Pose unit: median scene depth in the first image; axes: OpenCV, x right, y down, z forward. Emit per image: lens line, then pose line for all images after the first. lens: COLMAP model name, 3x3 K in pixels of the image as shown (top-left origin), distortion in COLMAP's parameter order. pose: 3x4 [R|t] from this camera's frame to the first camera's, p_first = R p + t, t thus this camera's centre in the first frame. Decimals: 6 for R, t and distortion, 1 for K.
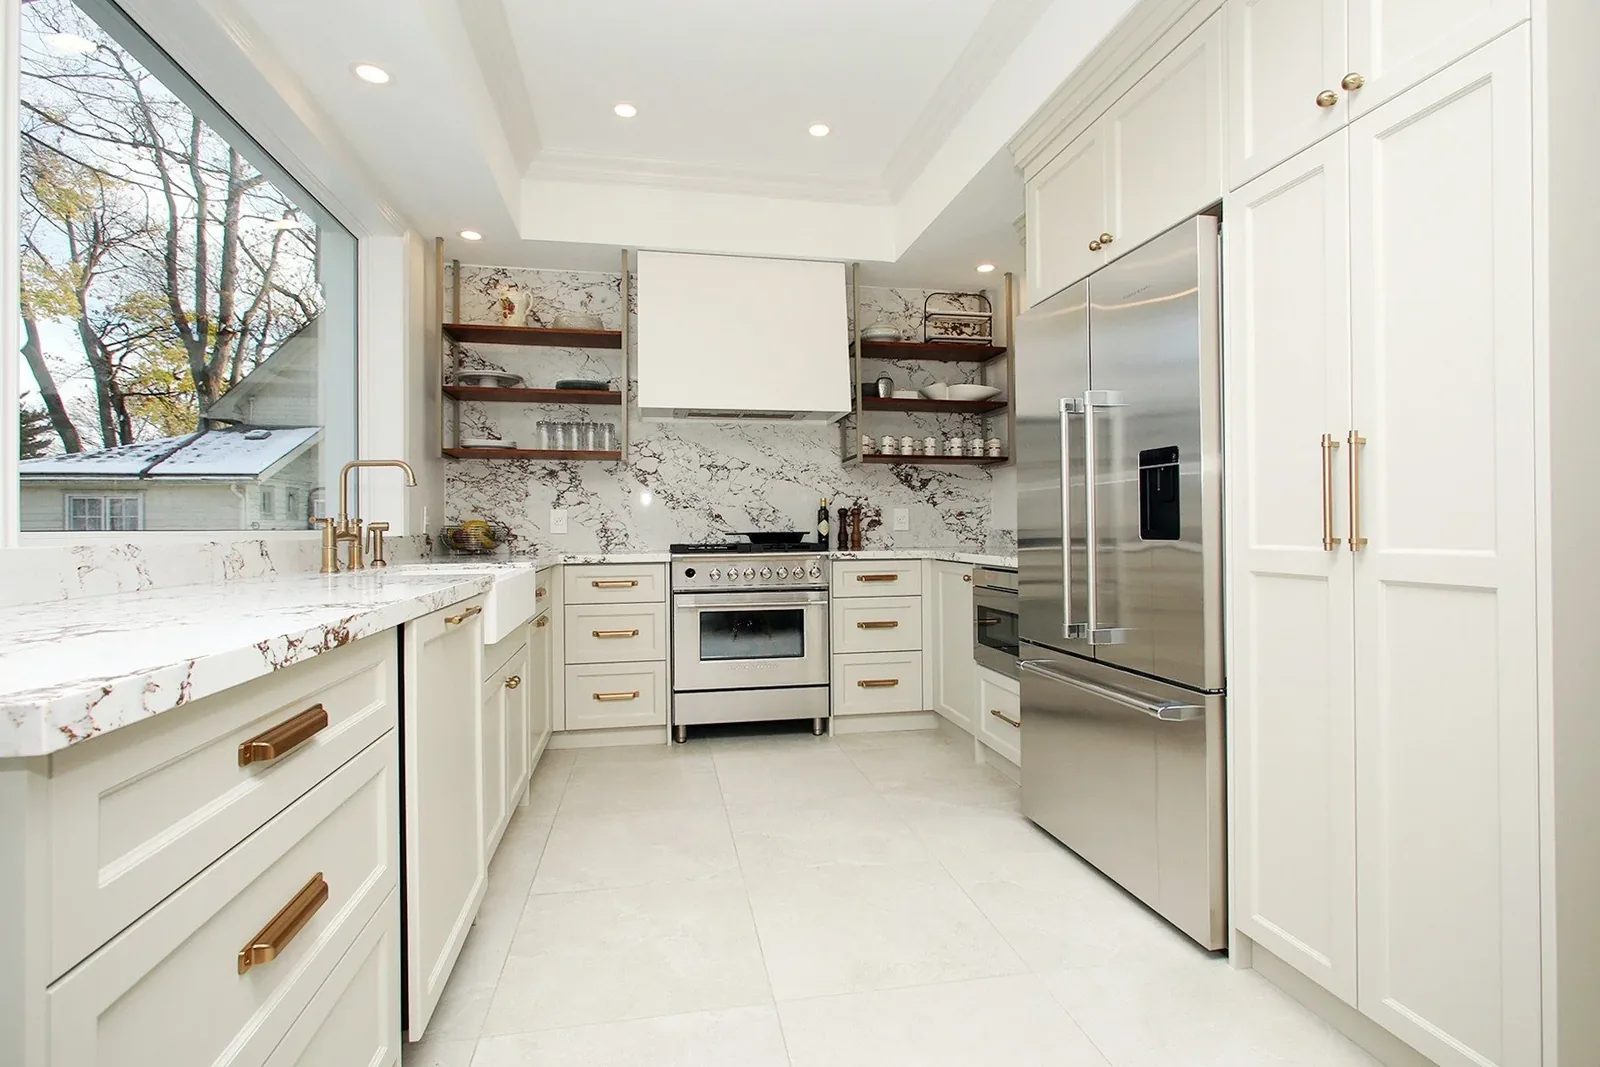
lens RADIAL K [[754.5, 0, 814.2], [0, 754.5, 514.1], [0, 0, 1]] dist [-0.005997, 0.002438]
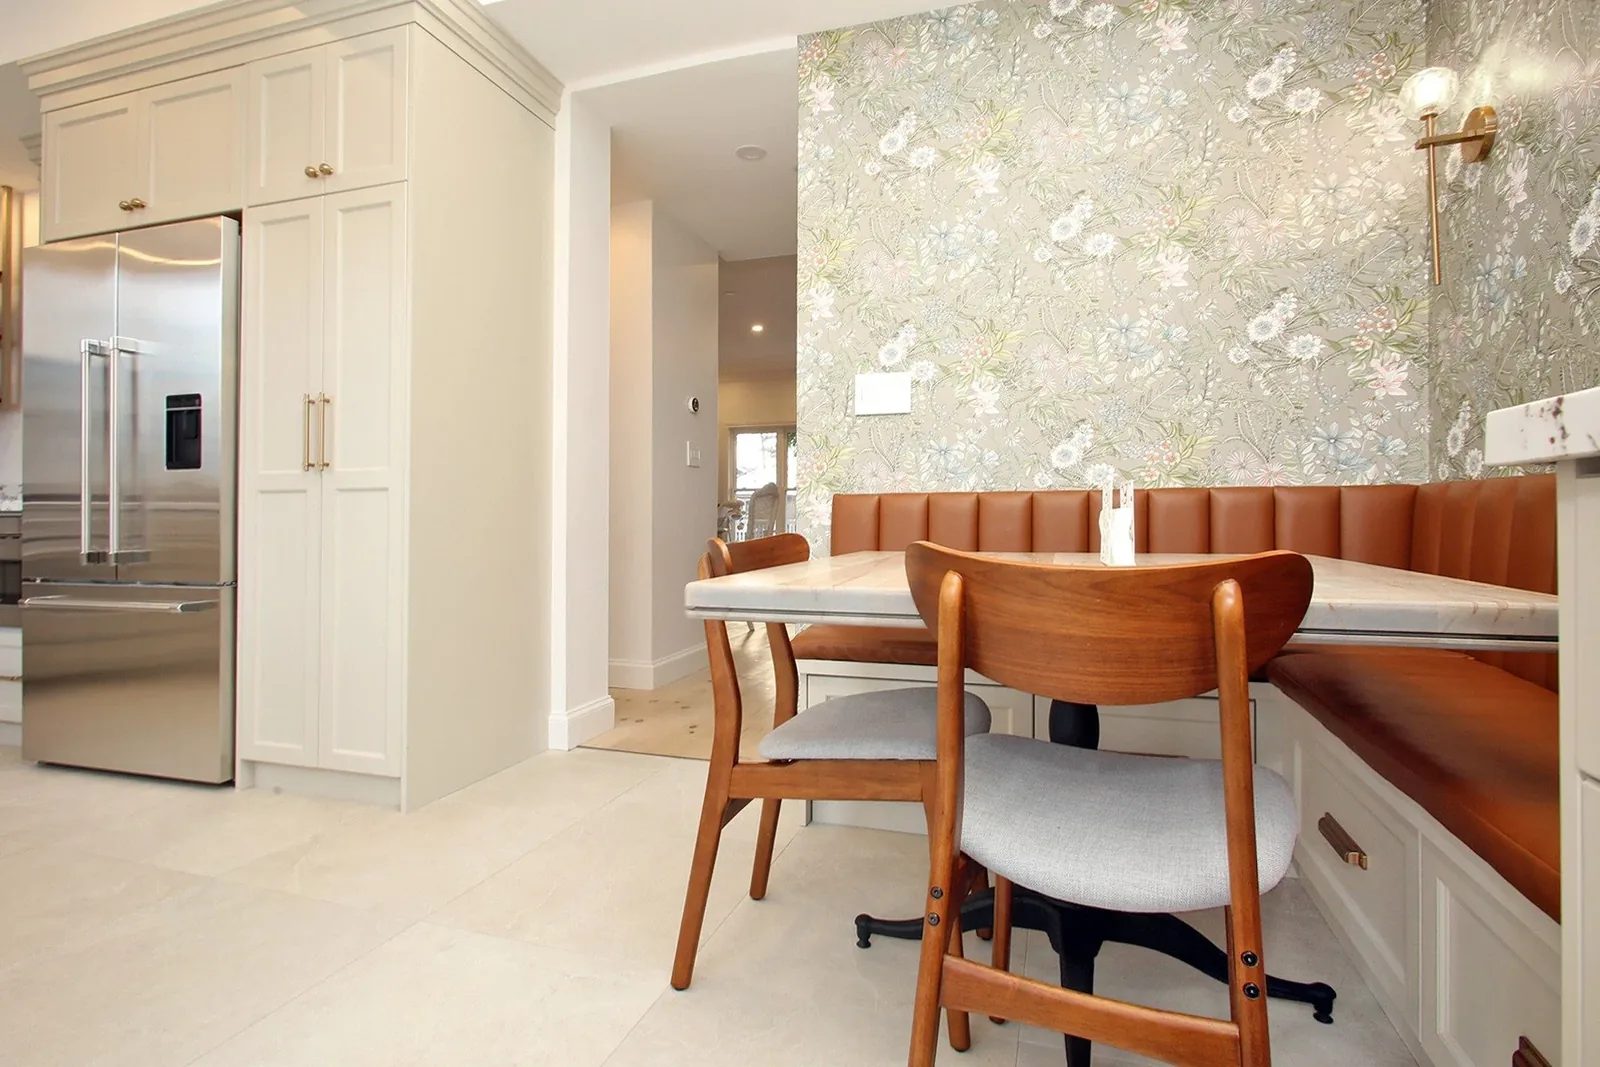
lens RADIAL K [[779.6, 0, 760.2], [0, 779.6, 504.9], [0, 0, 1]] dist [0.001777, -0.002416]
pose [[0.503731, 0.014725, 0.863735, -0.080060], [-0.014216, 0.999861, -0.008756, 0.044892], [-0.863743, -0.007868, 0.503871, -0.221234]]
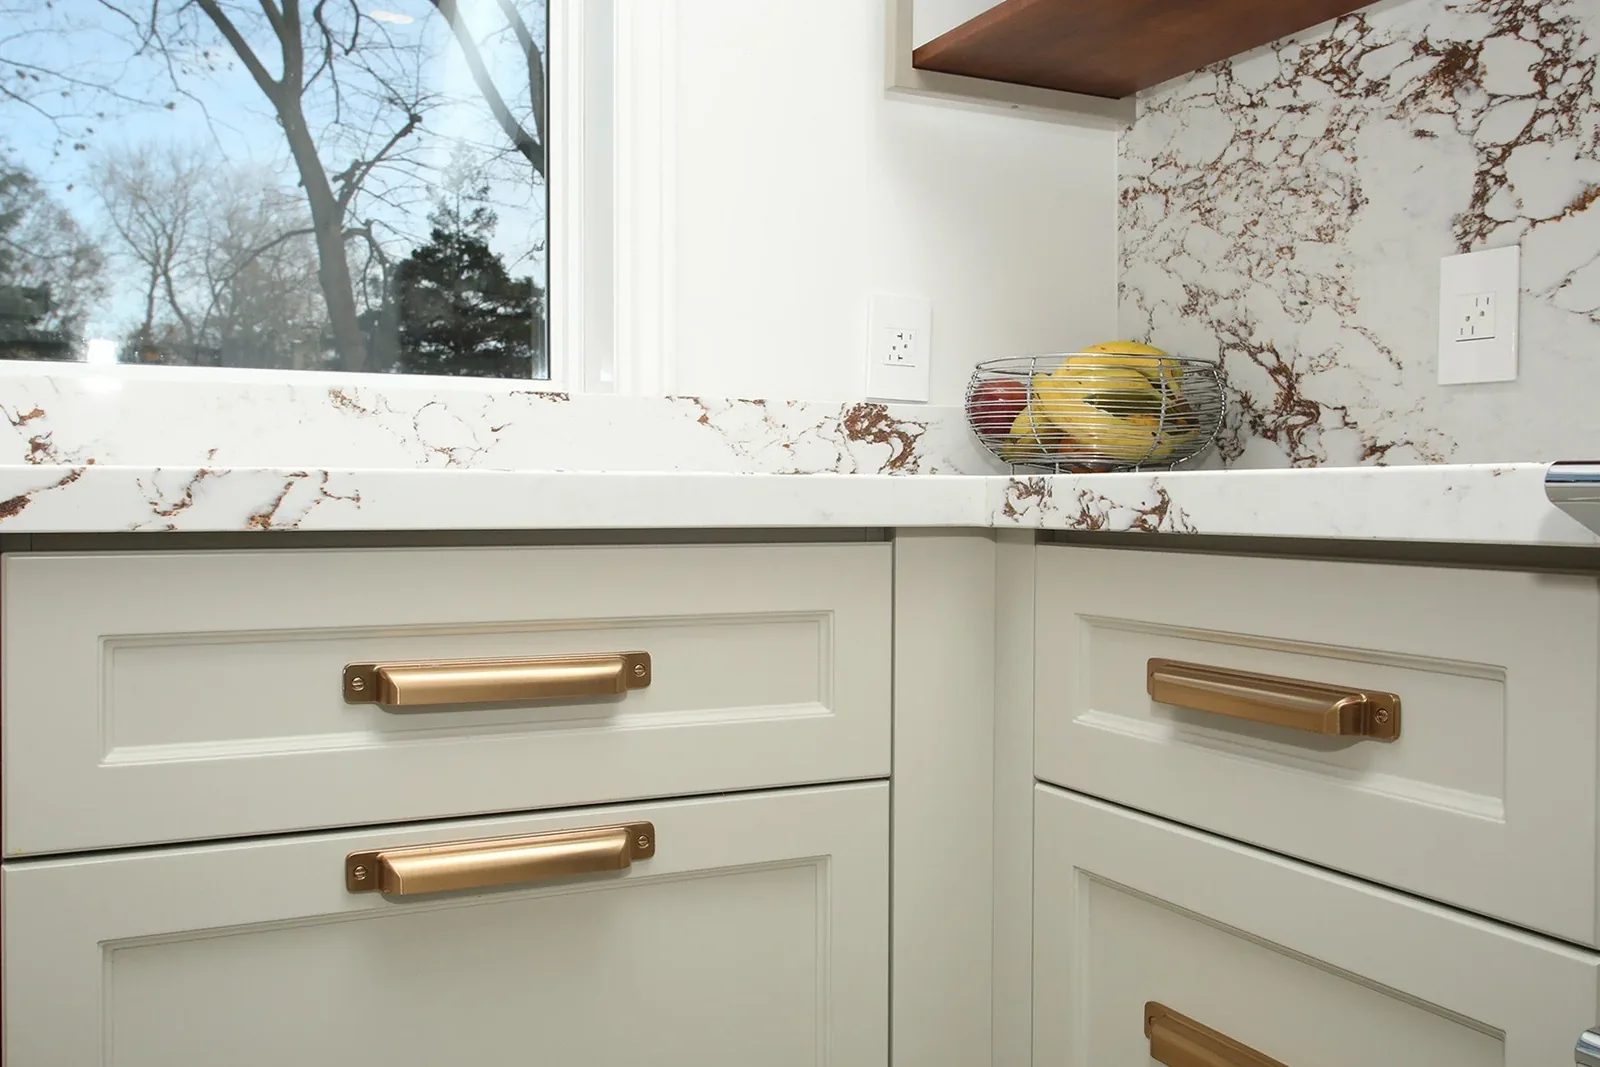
lens RADIAL K [[1422.3, 0, 795.9], [0, 1422.3, 521.8], [0, 0, 1]] dist [0.028479, -0.036752]
pose [[0.256112, 0.031804, -0.966124, -0.039015], [0.020250, 0.999063, 0.038257, 0.045050], [0.966435, -0.029362, 0.255228, 0.767415]]
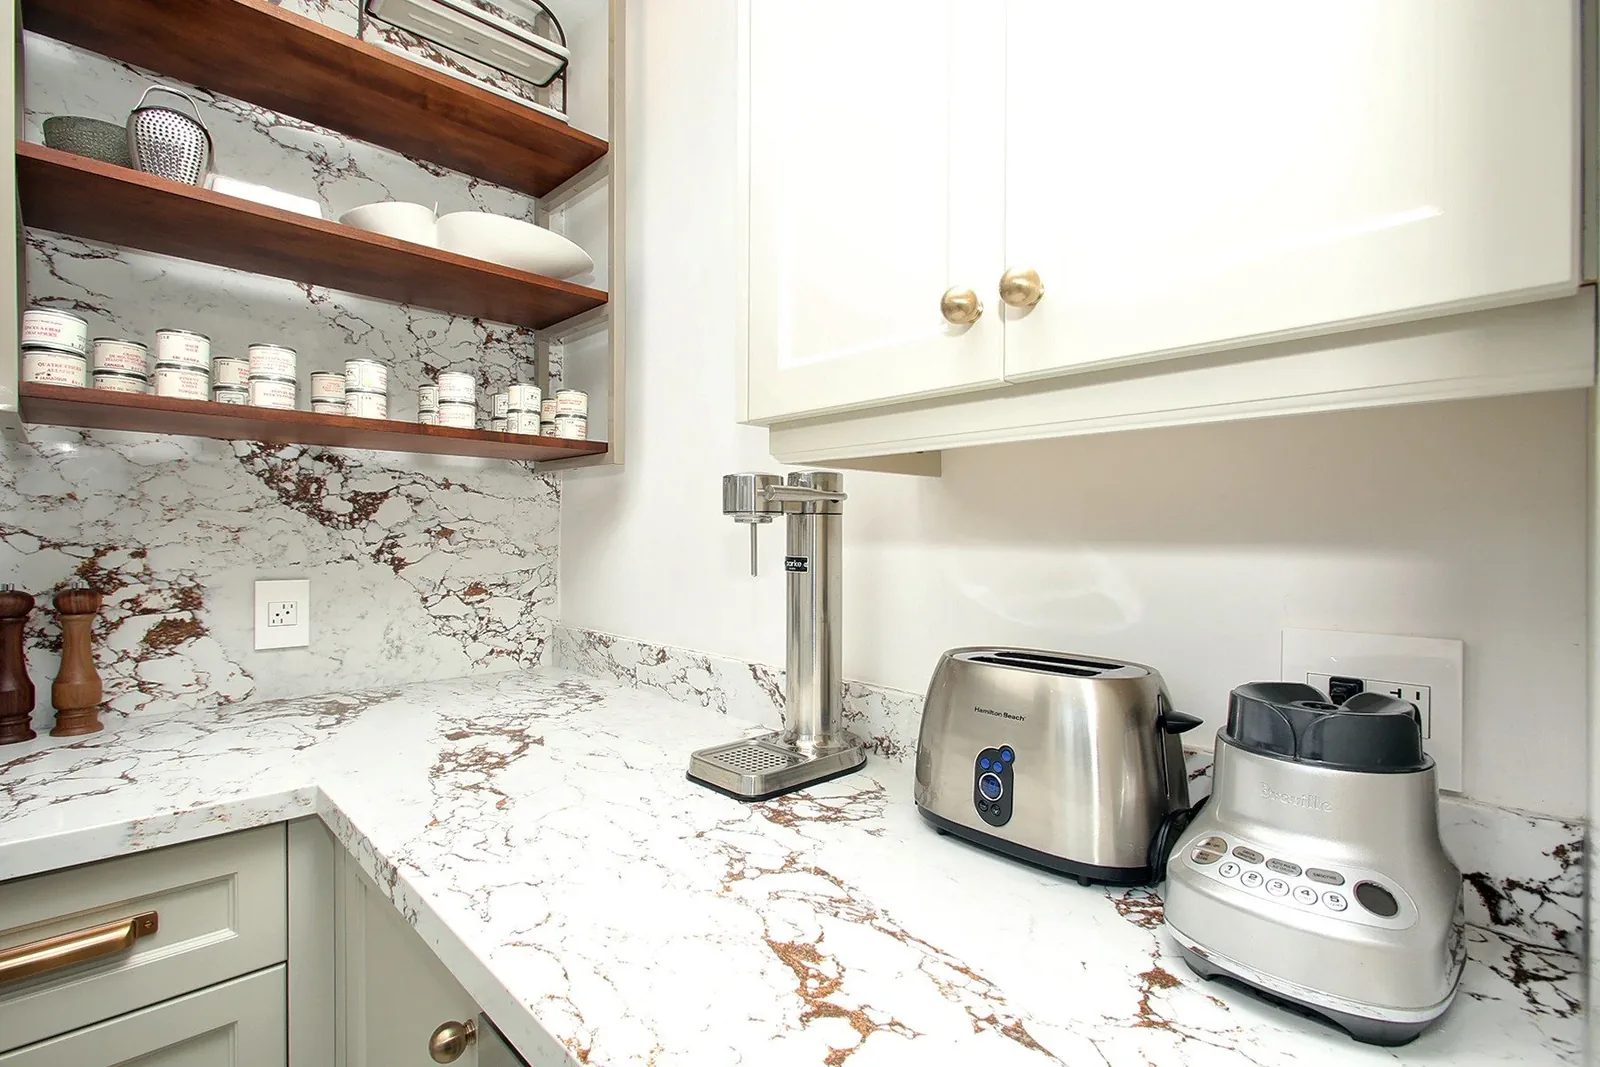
lens RADIAL K [[754.5, 0, 803.2], [0, 754.5, 542.5], [0, 0, 1]] dist [-0.005997, 0.002438]
pose [[0.838915, 0.006838, 0.544219, 0.143217], [-0.023008, 0.999473, 0.022908, -0.041670], [-0.543776, -0.031739, 0.838630, 0.675414]]
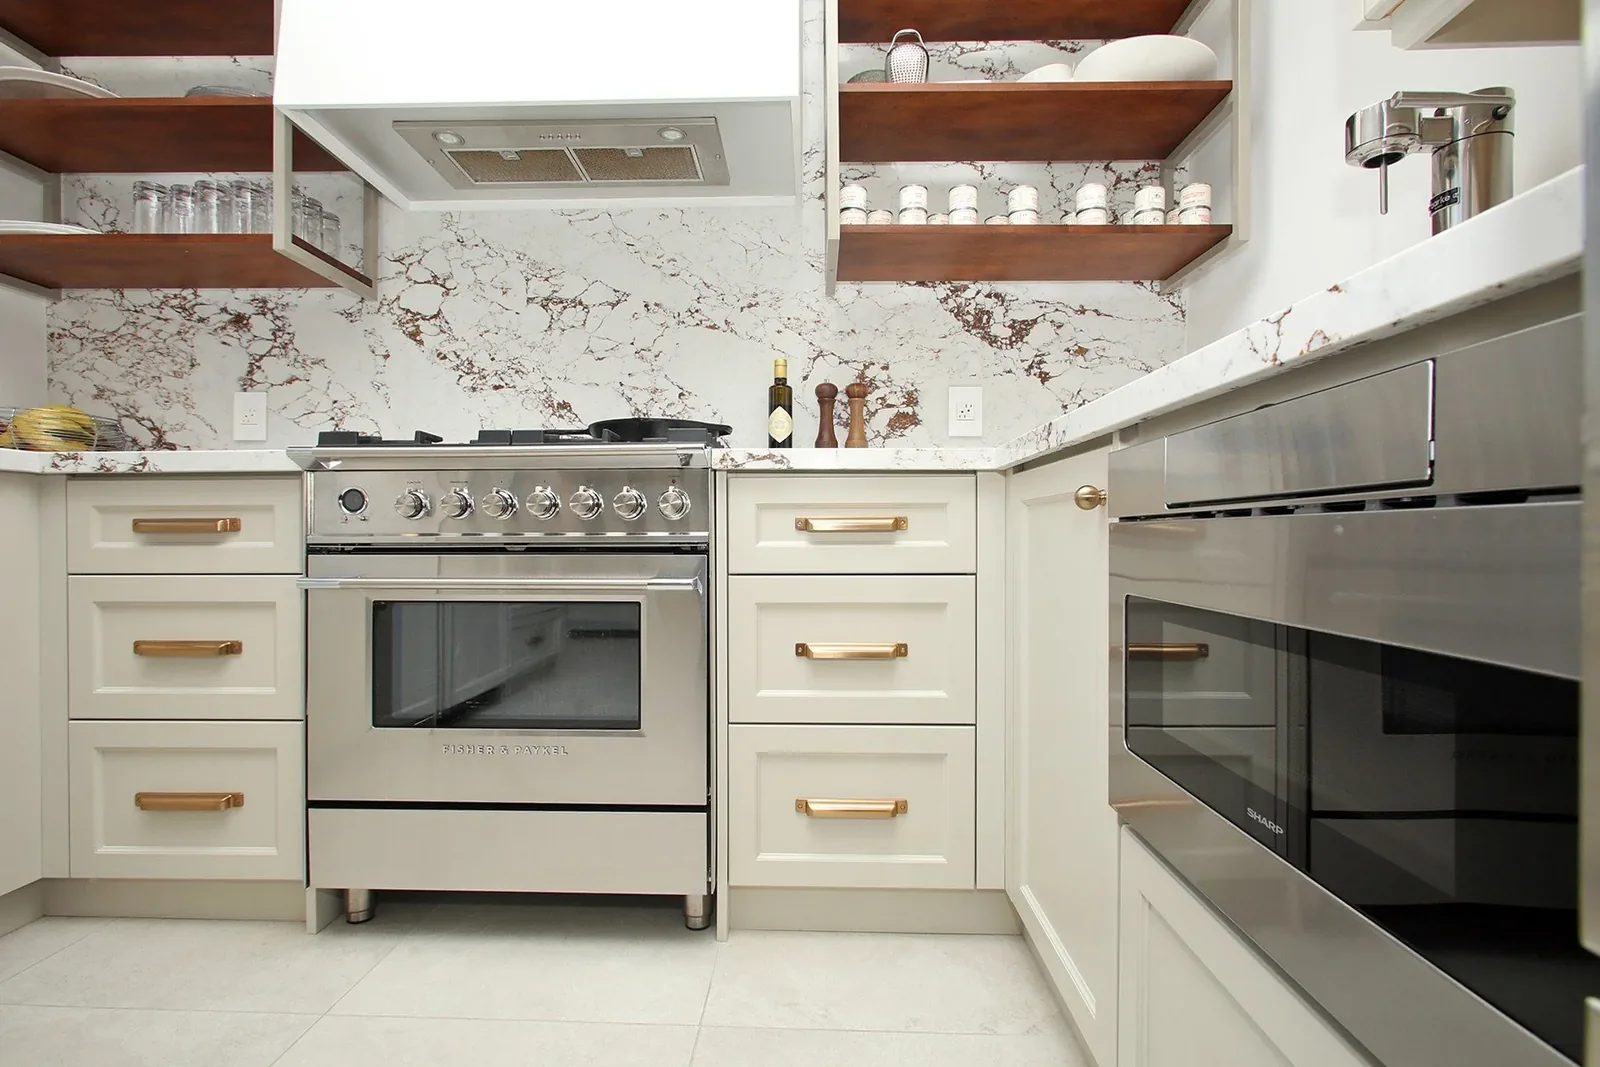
lens RADIAL K [[764.5, 0, 791.2], [0, 764.5, 528.5], [0, 0, 1]] dist [-0.002680, 0.002844]
pose [[0.974915, 0.007003, -0.222468, 0.130717], [-0.002204, 0.999760, 0.021813, 0.074900], [0.222568, -0.020775, 0.974696, 0.600152]]
